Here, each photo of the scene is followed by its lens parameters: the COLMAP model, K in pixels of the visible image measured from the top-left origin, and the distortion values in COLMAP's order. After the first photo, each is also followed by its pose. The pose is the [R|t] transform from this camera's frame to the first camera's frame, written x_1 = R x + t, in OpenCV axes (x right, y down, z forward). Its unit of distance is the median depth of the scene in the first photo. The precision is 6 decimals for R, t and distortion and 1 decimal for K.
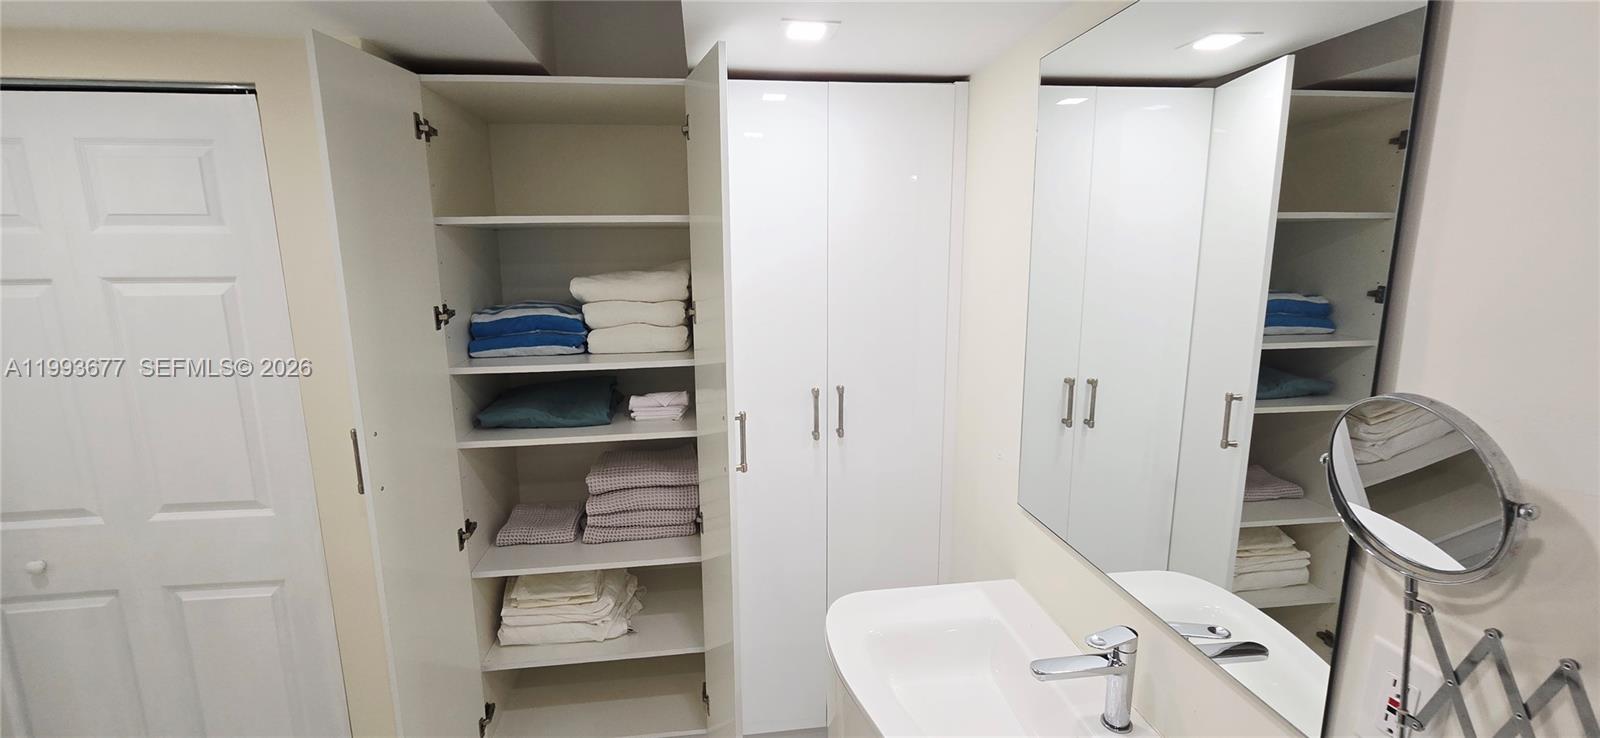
lens RADIAL K [[659.5, 0, 793.5], [0, 659.5, 370.1], [0, 0, 1]] dist [-0.003616, -0.000419]
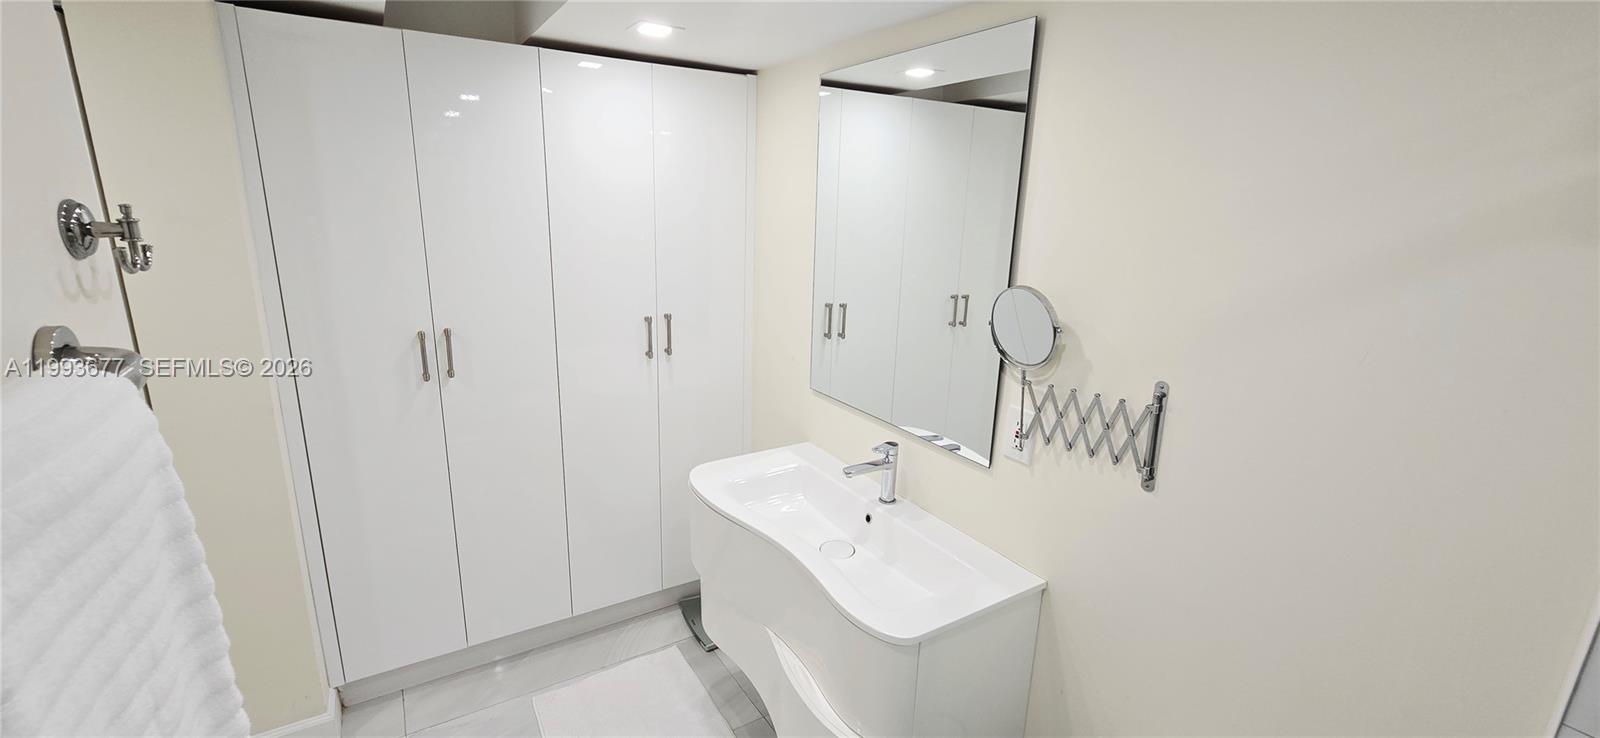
lens RADIAL K [[659.5, 0, 793.5], [0, 659.5, 370.1], [0, 0, 1]] dist [-0.003616, -0.000419]
pose [[0.910463, -0.069629, 0.407687, -0.313113], [0.038240, 0.995676, 0.084654, 0.046297], [-0.411818, -0.061484, 0.909189, -0.327052]]
